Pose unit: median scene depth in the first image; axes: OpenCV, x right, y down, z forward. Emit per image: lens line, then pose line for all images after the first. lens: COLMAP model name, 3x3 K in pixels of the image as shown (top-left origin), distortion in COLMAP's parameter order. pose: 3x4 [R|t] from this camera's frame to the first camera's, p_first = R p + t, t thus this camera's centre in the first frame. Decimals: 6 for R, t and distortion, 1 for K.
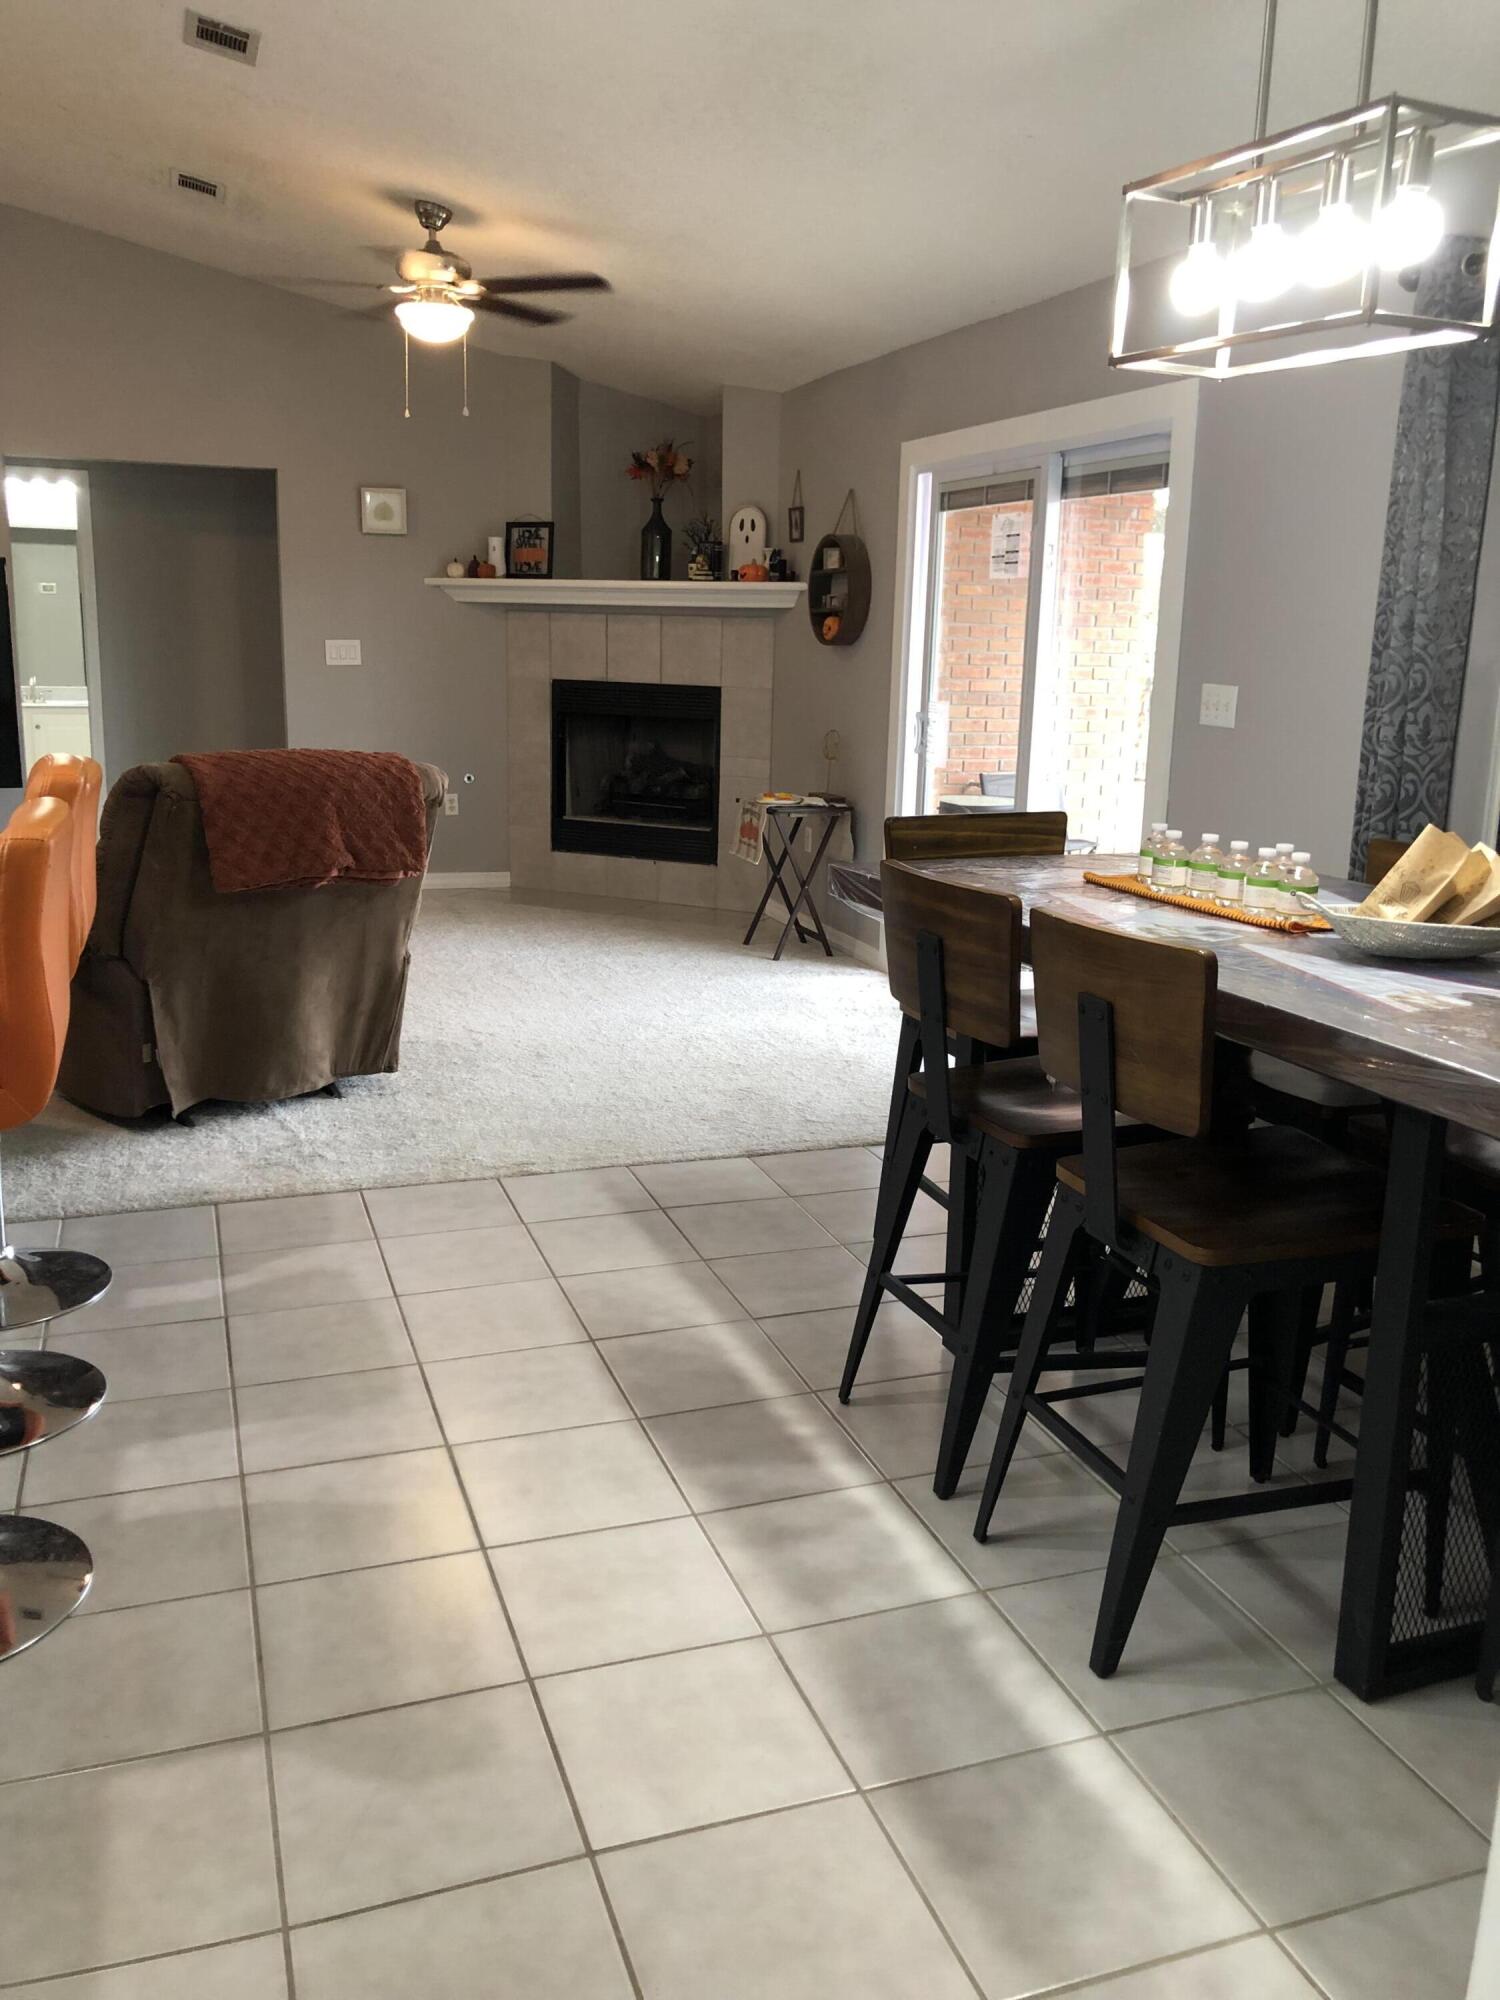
lens RADIAL K [[1644.7, 0, 741.8], [0, 1644.7, 960.9], [0, 0, 1]] dist [0.012205, 0.002024]
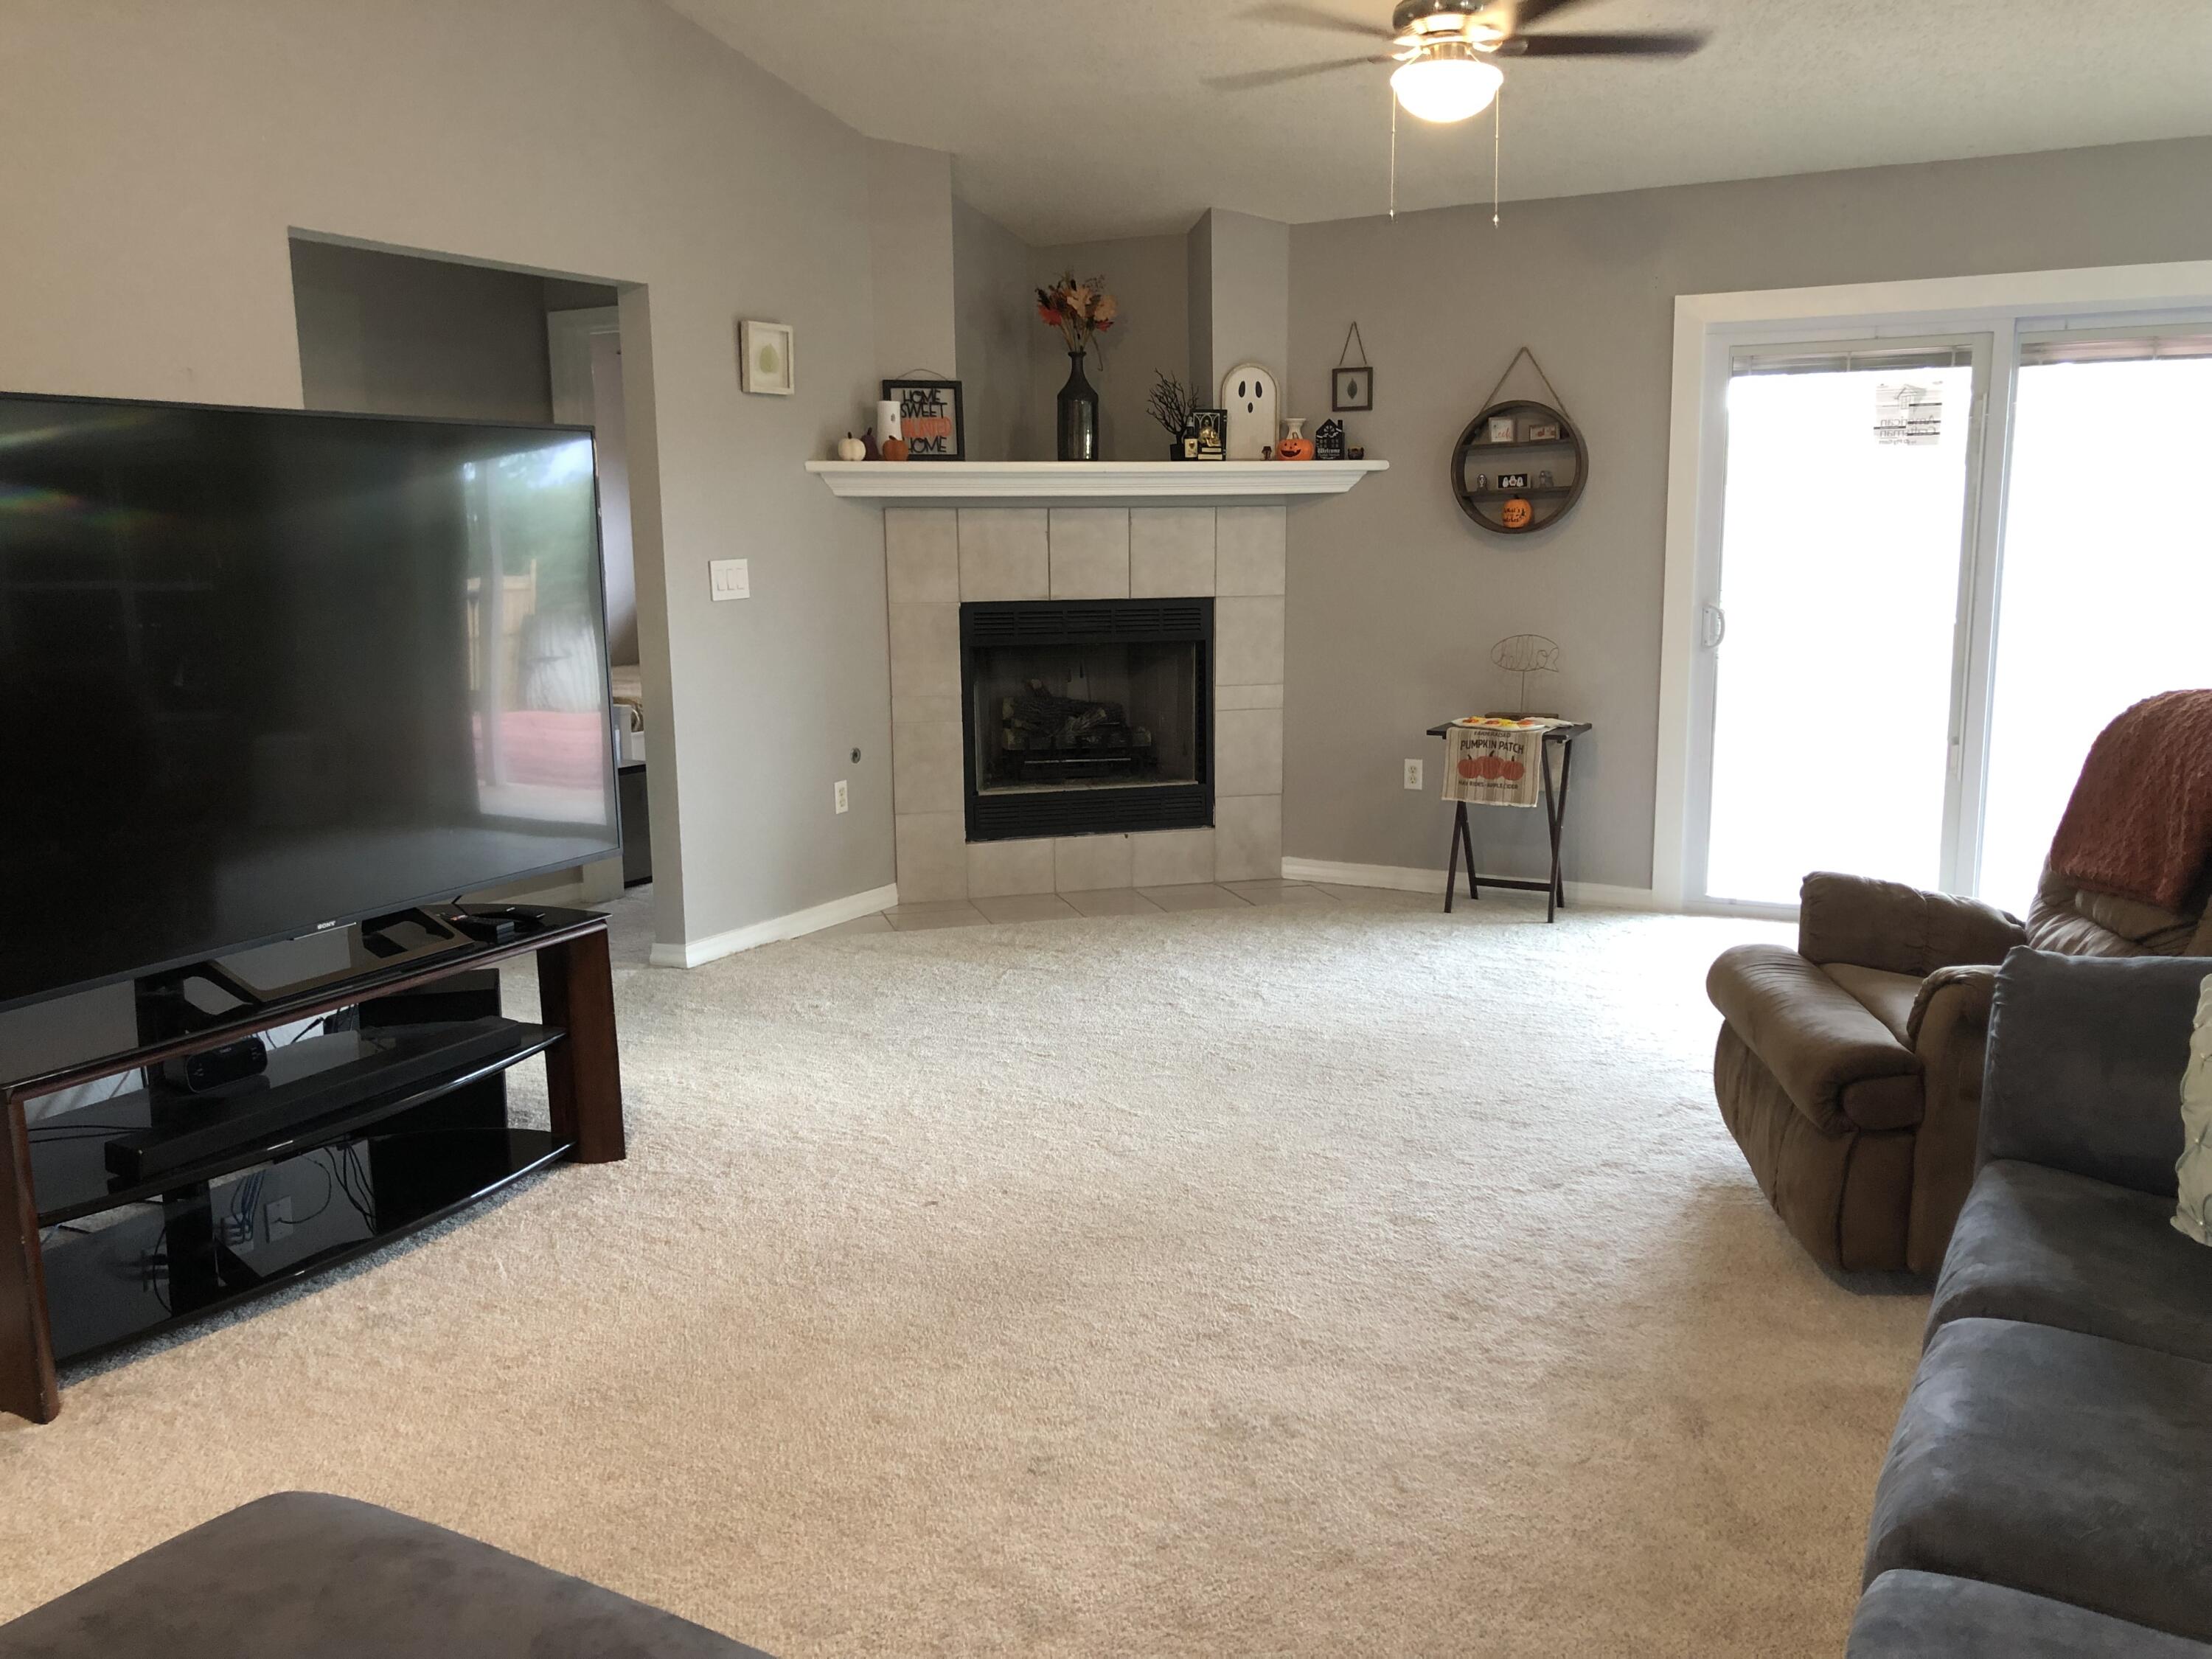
lens RADIAL K [[1819.0, 0, 1097.1], [0, 1819.0, 832.0], [0, 0, 1]] dist [0.012205, 0.002024]
pose [[0.735125, -0.144478, 0.662358, -0.616582], [0.163437, 0.985979, 0.033677, -0.092491], [-0.657936, 0.083497, 0.748430, 0.392981]]
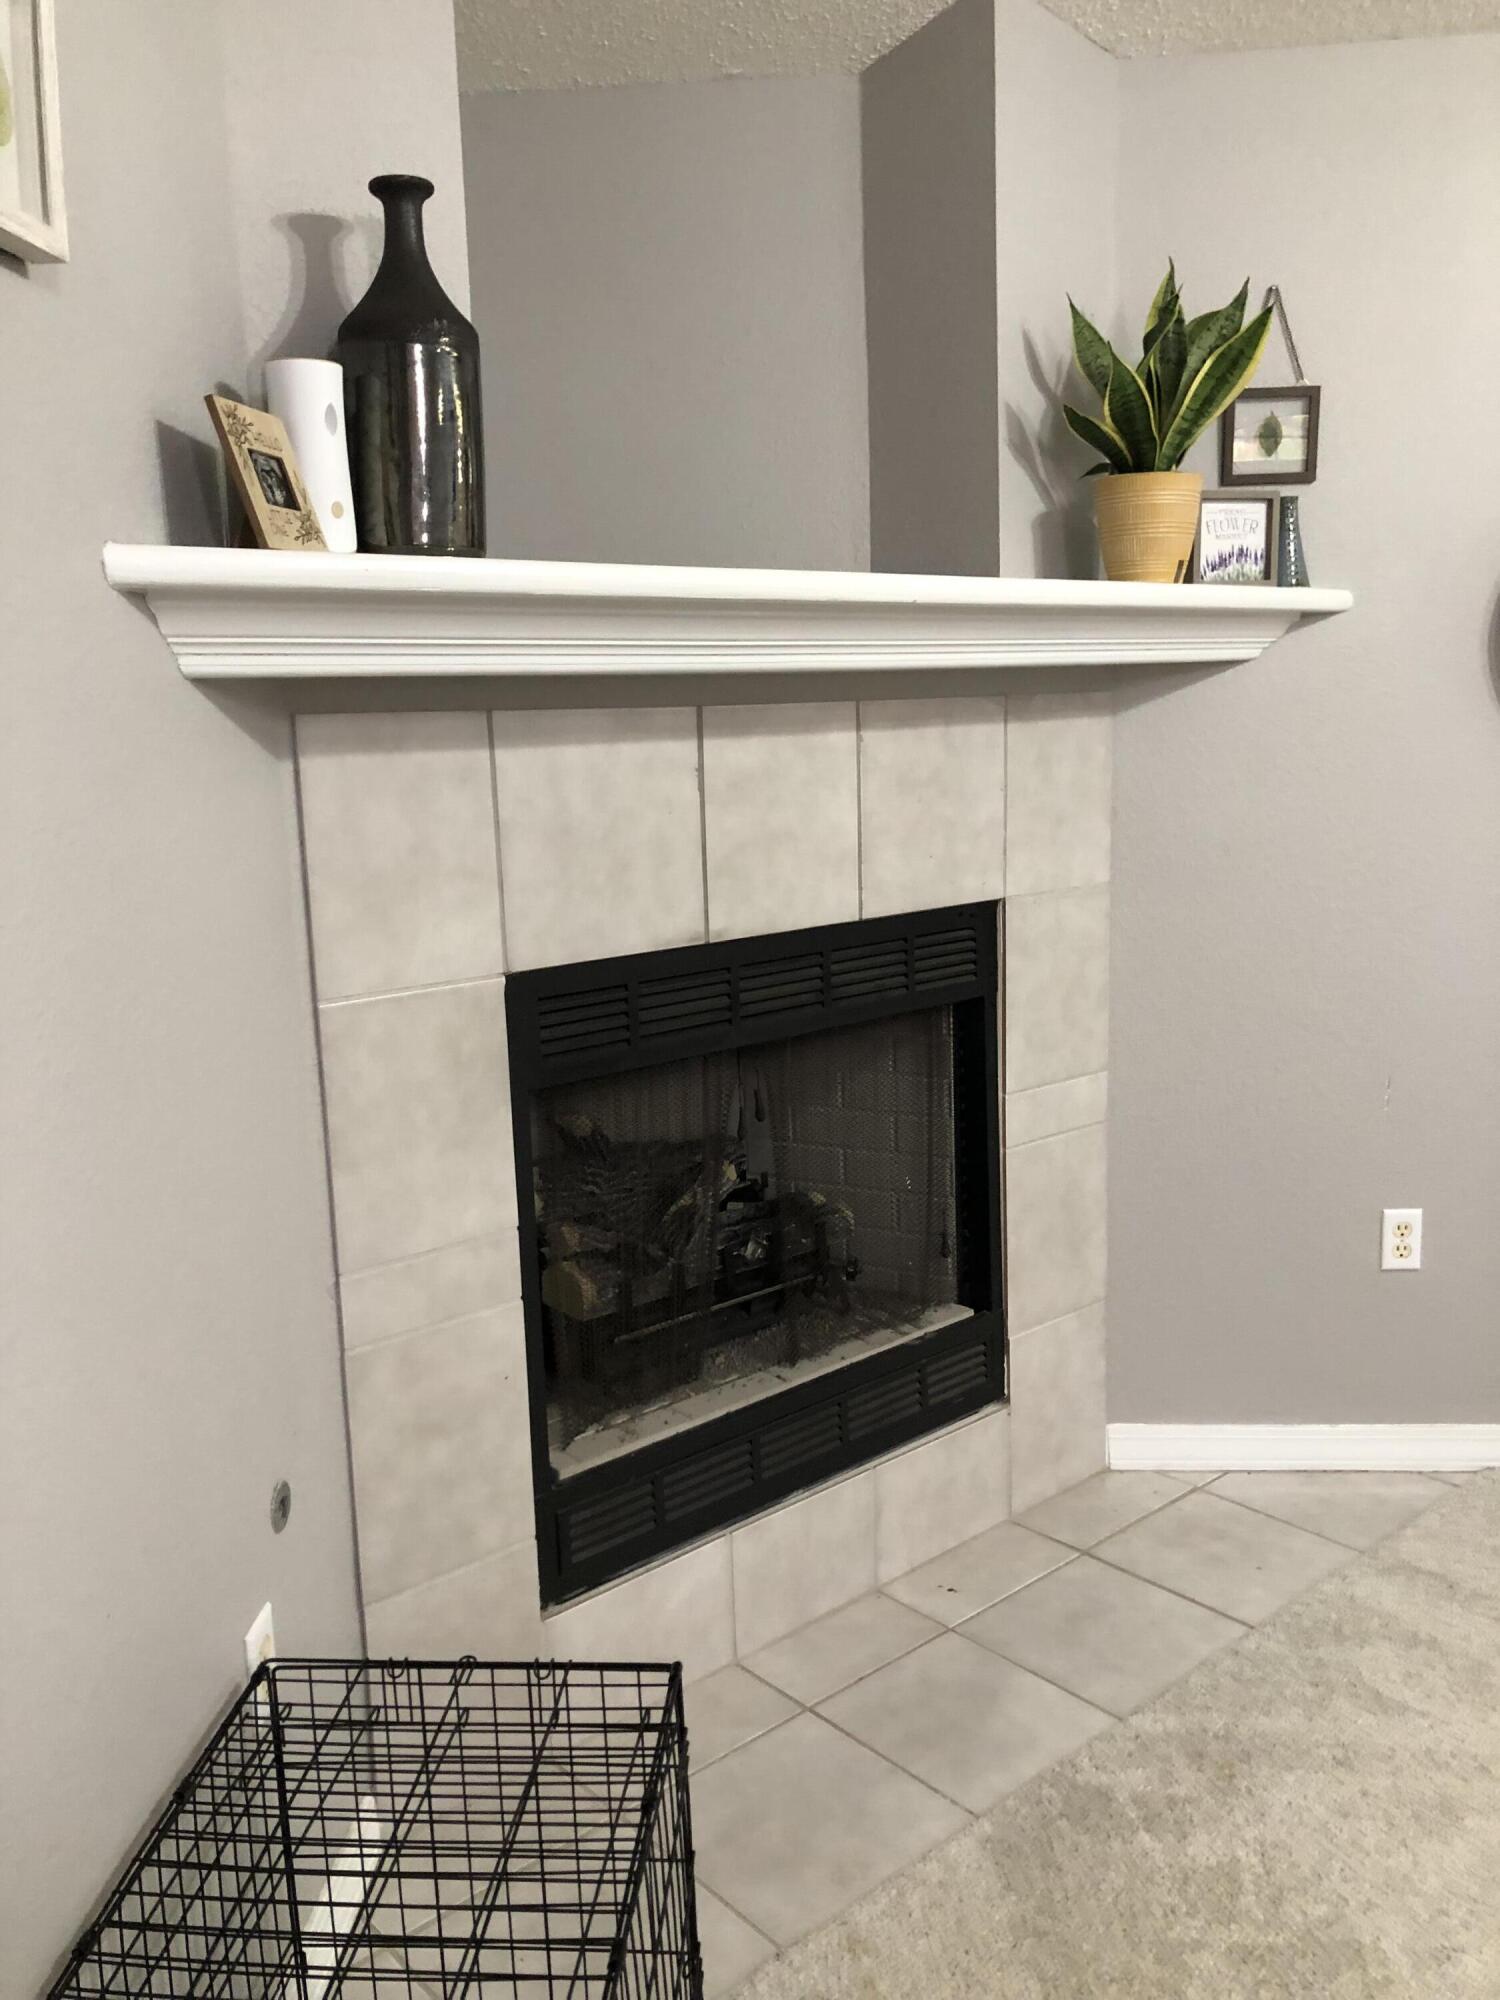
lens RADIAL K [[1644.7, 0, 741.8], [0, 1644.7, 960.9], [0, 0, 1]] dist [0.012205, 0.002024]
pose [[0.383121, -0.175692, 0.906836, -0.335523], [0.226463, 0.969648, 0.092185, -0.191997], [-0.895507, 0.170047, 0.411280, 0.882350]]
